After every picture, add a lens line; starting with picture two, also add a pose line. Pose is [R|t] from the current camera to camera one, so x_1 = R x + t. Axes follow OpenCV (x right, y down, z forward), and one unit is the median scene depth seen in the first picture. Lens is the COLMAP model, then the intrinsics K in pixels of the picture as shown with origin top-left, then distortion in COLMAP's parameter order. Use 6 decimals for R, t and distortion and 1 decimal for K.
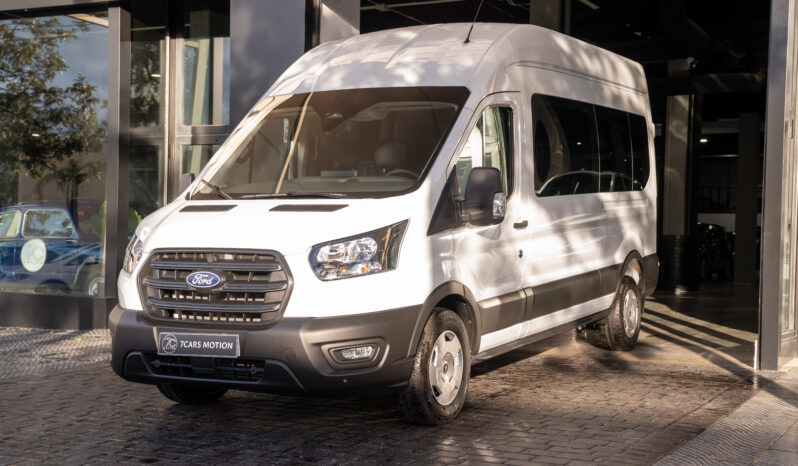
lens RADIAL K [[1046.6, 0, 405.2], [0, 1046.6, 236.9], [0, 0, 1]] dist [0.154304, 0.000000]
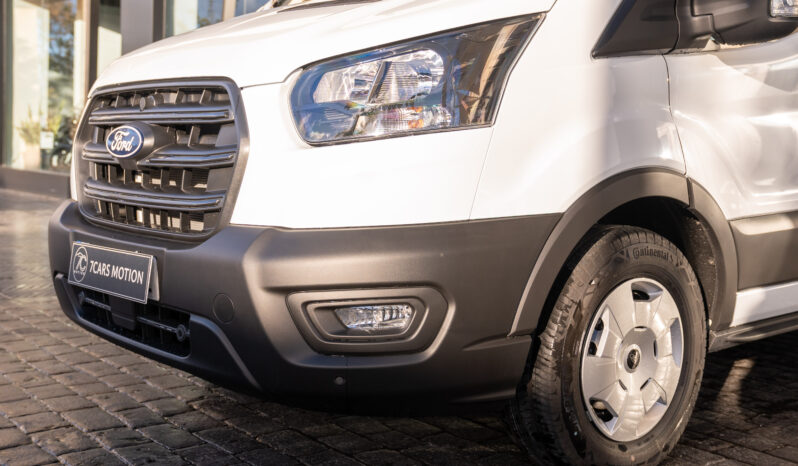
lens RADIAL K [[897.3, 0, 405.8], [0, 897.3, 230.2], [0, 0, 1]] dist [0.047991, 0.000000]
pose [[0.929676, 0.053784, -0.364430, 0.089182], [-0.030282, 0.997094, 0.069906, 0.047070], [0.367130, -0.053954, 0.928603, 0.630474]]
